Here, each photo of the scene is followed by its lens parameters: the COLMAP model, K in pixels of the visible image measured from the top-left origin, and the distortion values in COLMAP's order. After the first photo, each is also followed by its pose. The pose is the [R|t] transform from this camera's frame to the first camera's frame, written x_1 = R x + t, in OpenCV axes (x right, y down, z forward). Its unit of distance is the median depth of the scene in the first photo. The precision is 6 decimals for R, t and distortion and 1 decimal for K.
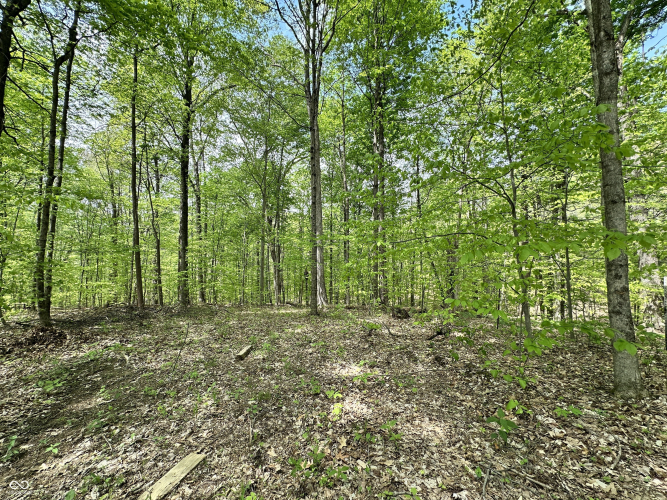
lens RADIAL K [[271.2, 0, 331.9], [0, 271.2, 252.2], [0, 0, 1]] dist [0.000118, 0.000422]
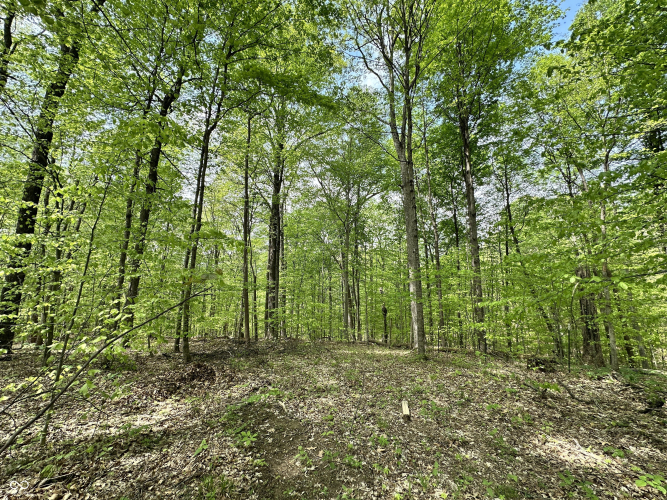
lens RADIAL K [[271.2, 0, 328.8], [0, 271.2, 250.8], [0, 0, 1]] dist [0.000118, 0.000422]
pose [[0.970746, -0.035291, -0.237500, -0.133673], [0.003756, 0.991251, -0.131941, -0.006863], [0.240078, 0.127189, 0.962385, 0.021639]]
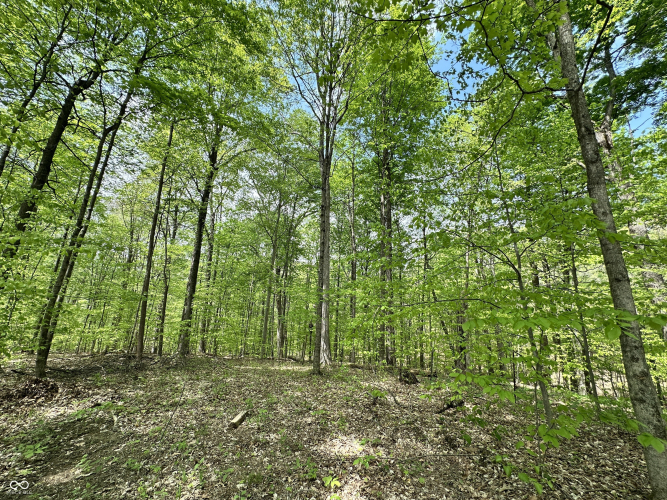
lens RADIAL K [[271.2, 0, 331.9], [0, 271.2, 250.1], [0, 0, 1]] dist [0.000118, 0.000422]
pose [[0.998880, 0.035364, -0.031423, 0.002369], [-0.040700, 0.980992, -0.189734, -0.014506], [0.024116, 0.190800, 0.981333, -0.007849]]
